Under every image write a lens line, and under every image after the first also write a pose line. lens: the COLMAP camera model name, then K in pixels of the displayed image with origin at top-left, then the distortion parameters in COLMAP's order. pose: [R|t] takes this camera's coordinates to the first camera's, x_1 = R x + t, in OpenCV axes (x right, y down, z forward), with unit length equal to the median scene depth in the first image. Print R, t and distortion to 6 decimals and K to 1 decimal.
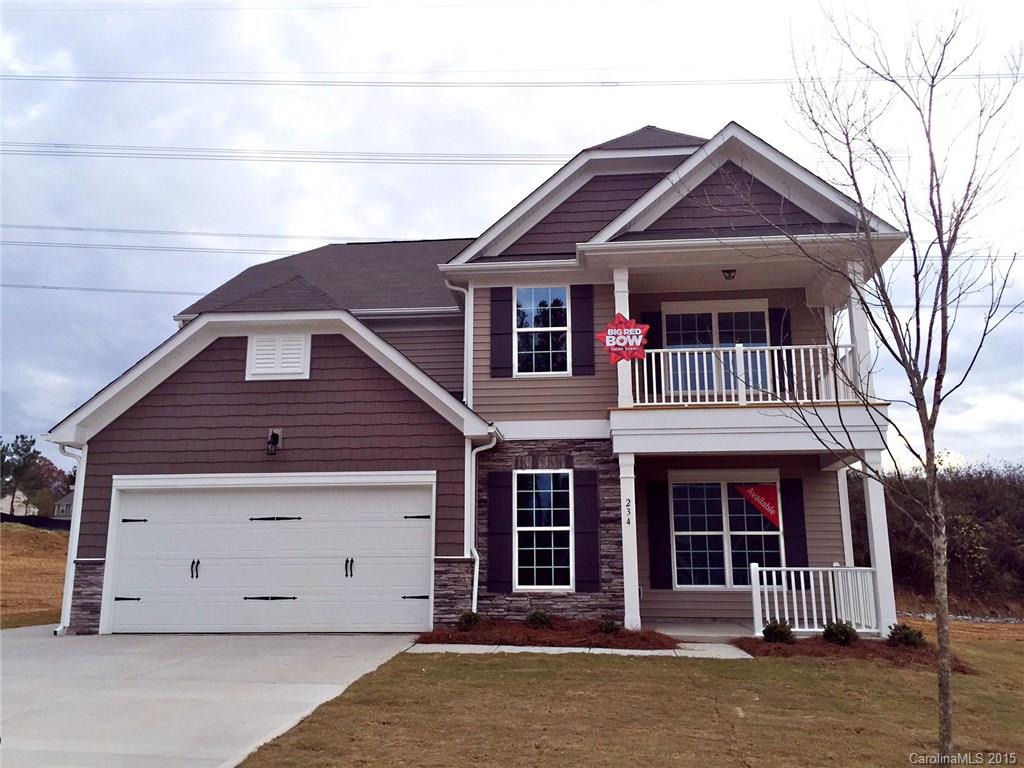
lens RADIAL K [[872.5, 0, 512.0], [0, 872.5, 384.0], [0, 0, 1]] dist [0.038890, -0.010134]
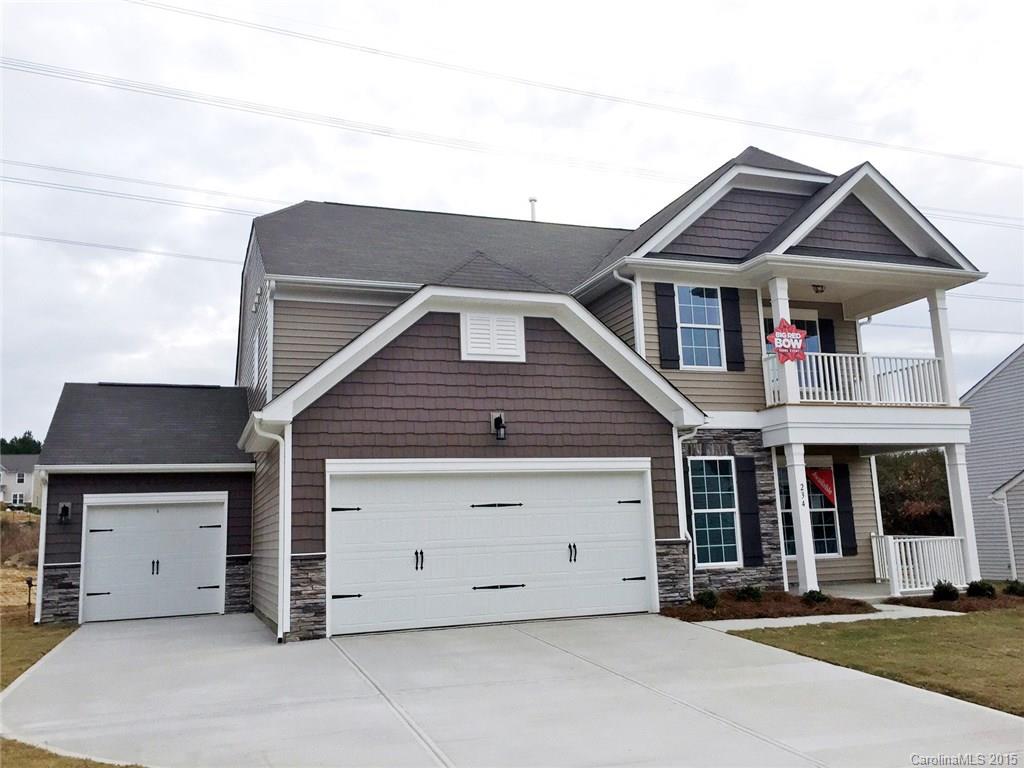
lens RADIAL K [[872.5, 0, 512.0], [0, 872.5, 384.0], [0, 0, 1]] dist [0.038890, -0.010134]
pose [[0.904613, 0.041375, 0.424221, -0.663834], [-0.055497, 0.998238, 0.020983, -0.001074], [-0.422605, -0.042525, 0.905316, 0.124910]]
